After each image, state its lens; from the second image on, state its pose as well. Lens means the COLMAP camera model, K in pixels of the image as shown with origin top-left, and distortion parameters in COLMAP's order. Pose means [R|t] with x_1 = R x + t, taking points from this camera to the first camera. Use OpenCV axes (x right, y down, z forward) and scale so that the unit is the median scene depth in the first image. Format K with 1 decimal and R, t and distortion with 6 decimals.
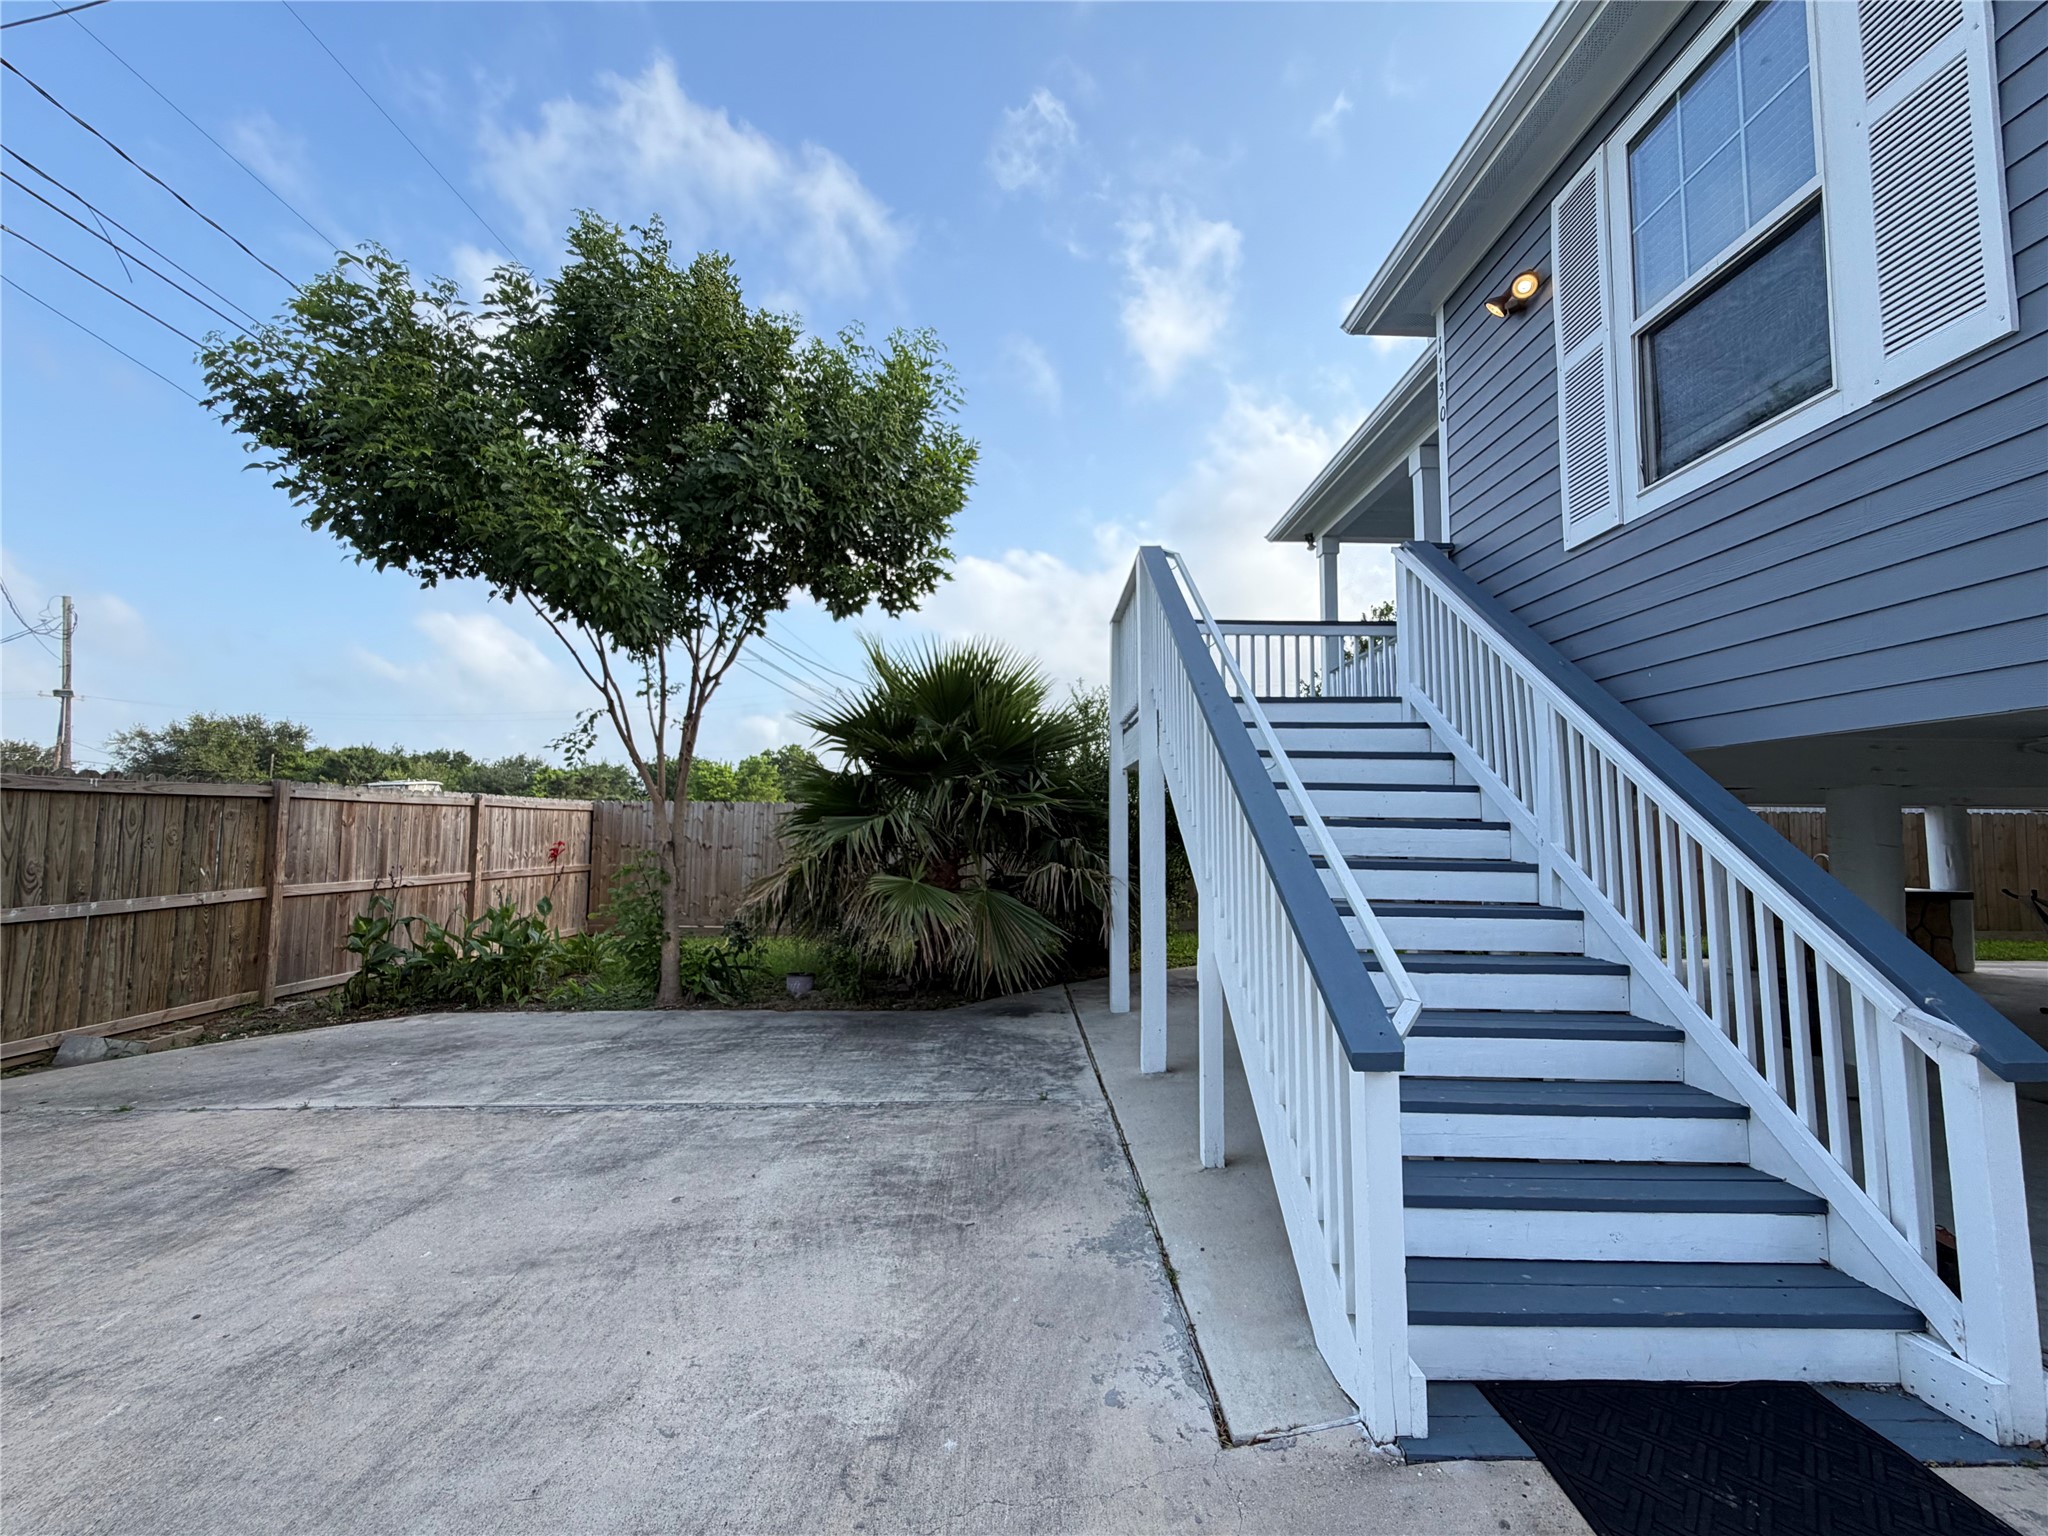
lens RADIAL K [[826.6, 0, 1013.1], [0, 826.6, 781.0], [0, 0, 1]] dist [0.001848, 0.000297]
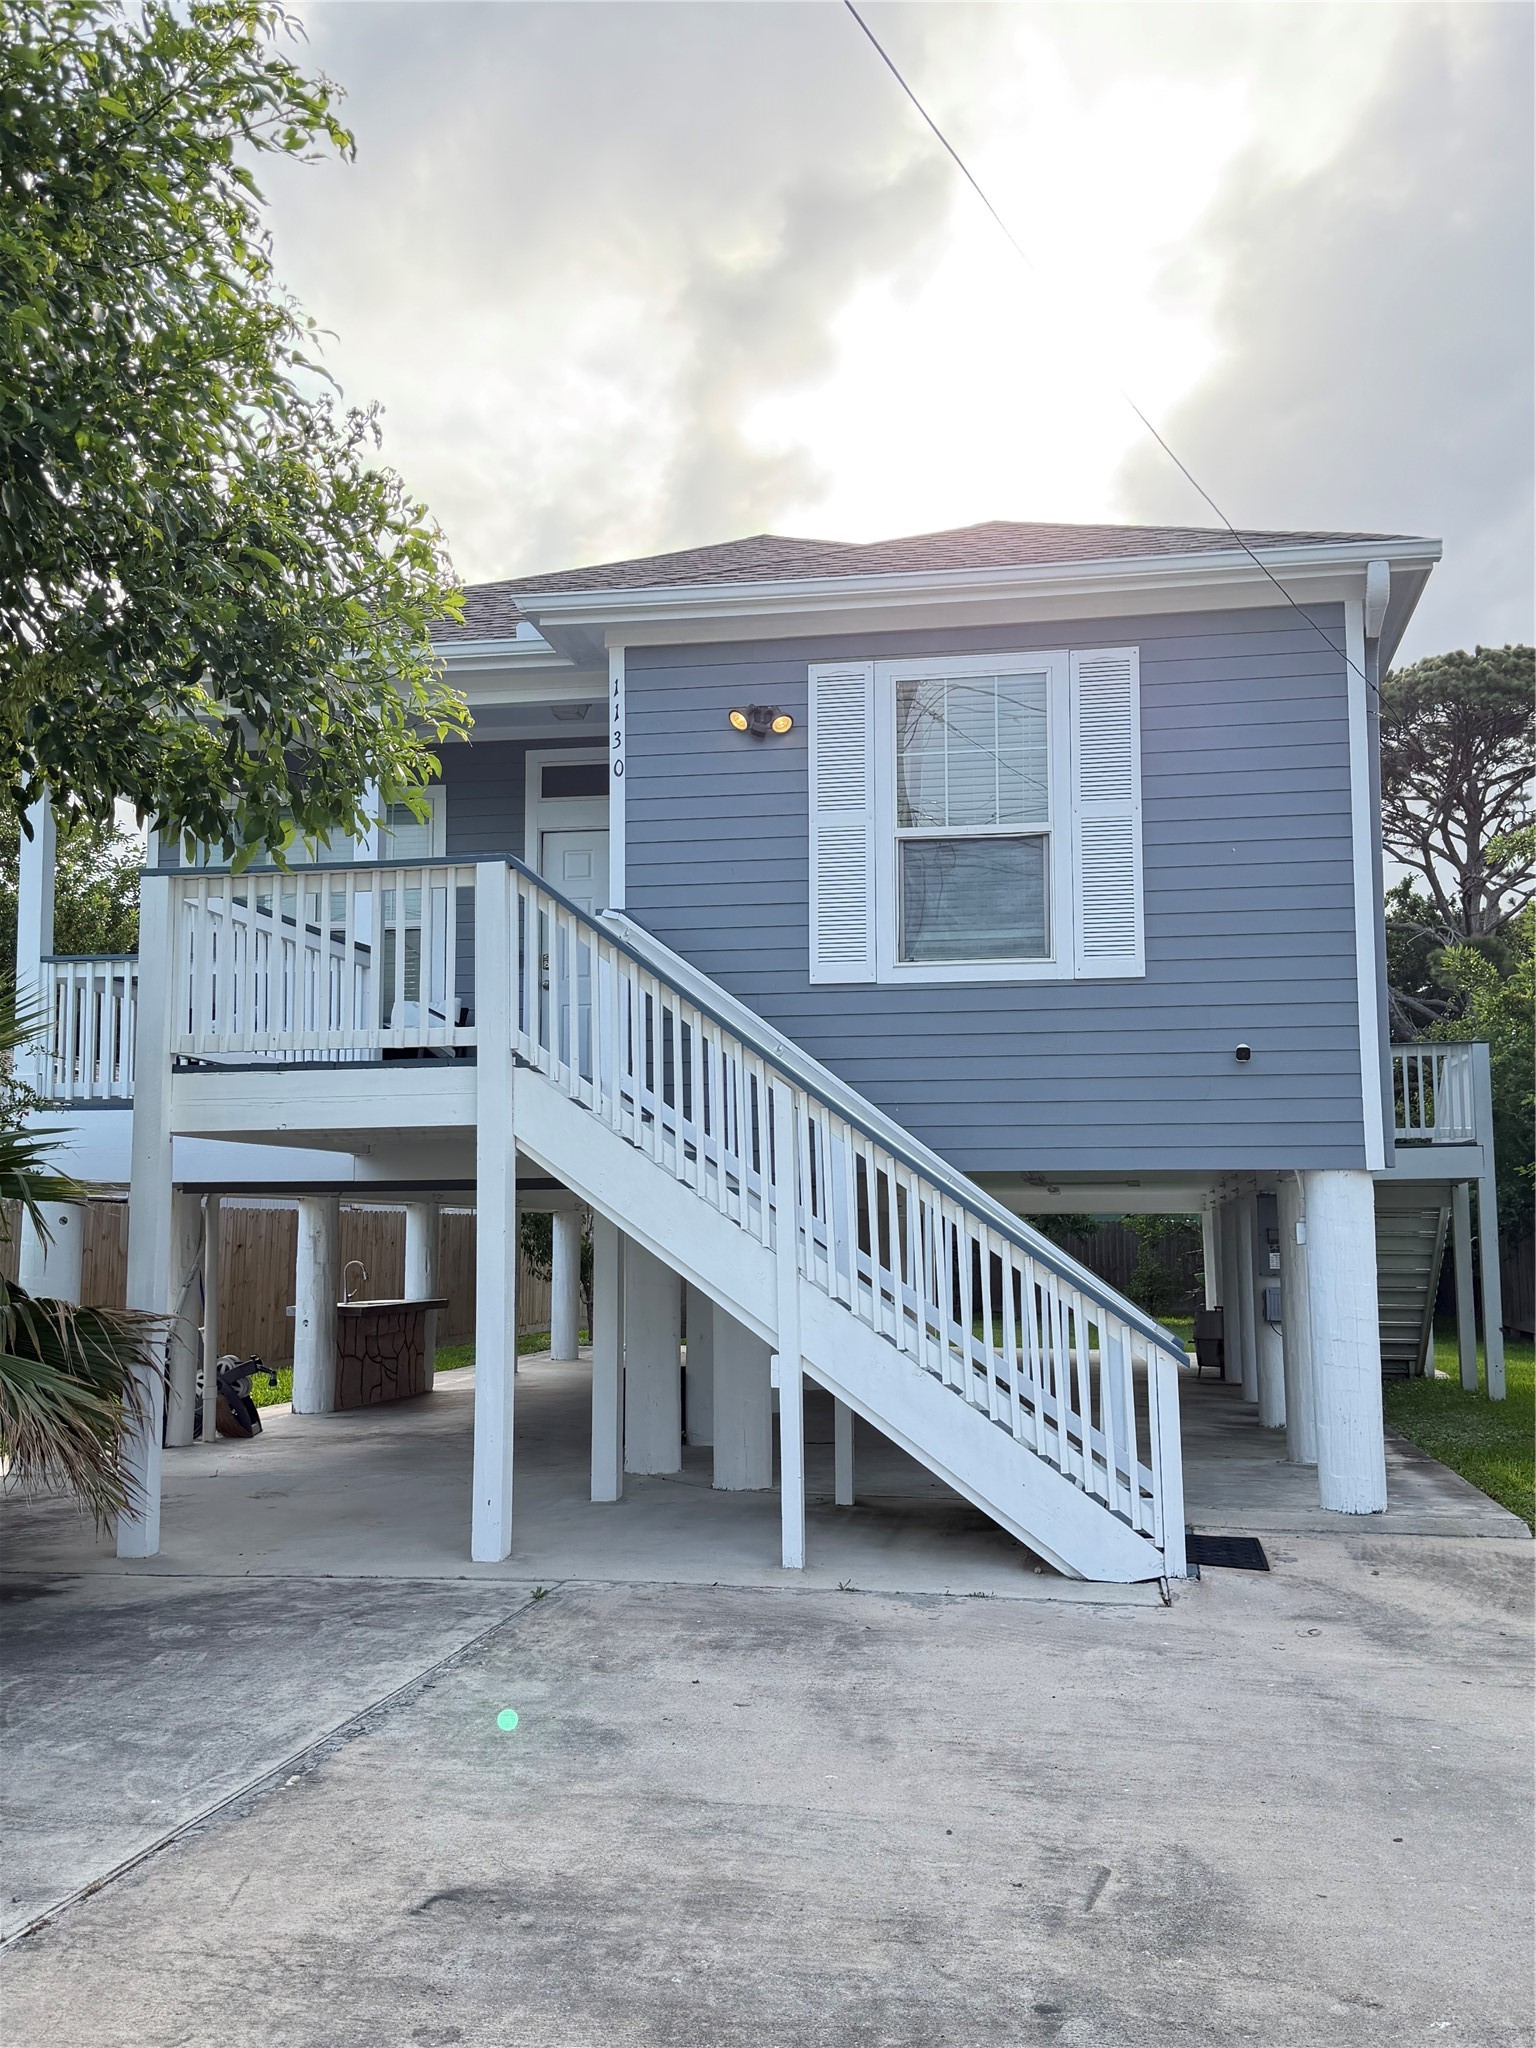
lens RADIAL K [[1991.5, 0, 757.7], [0, 1991.5, 1027.9], [0, 0, 1]] dist [-0.003953, 0.000000]
pose [[0.192361, 0.096550, 0.976563, -2.109069], [-0.054169, 0.994676, -0.087670, 0.024851], [-0.979828, -0.036035, 0.196567, 0.575918]]
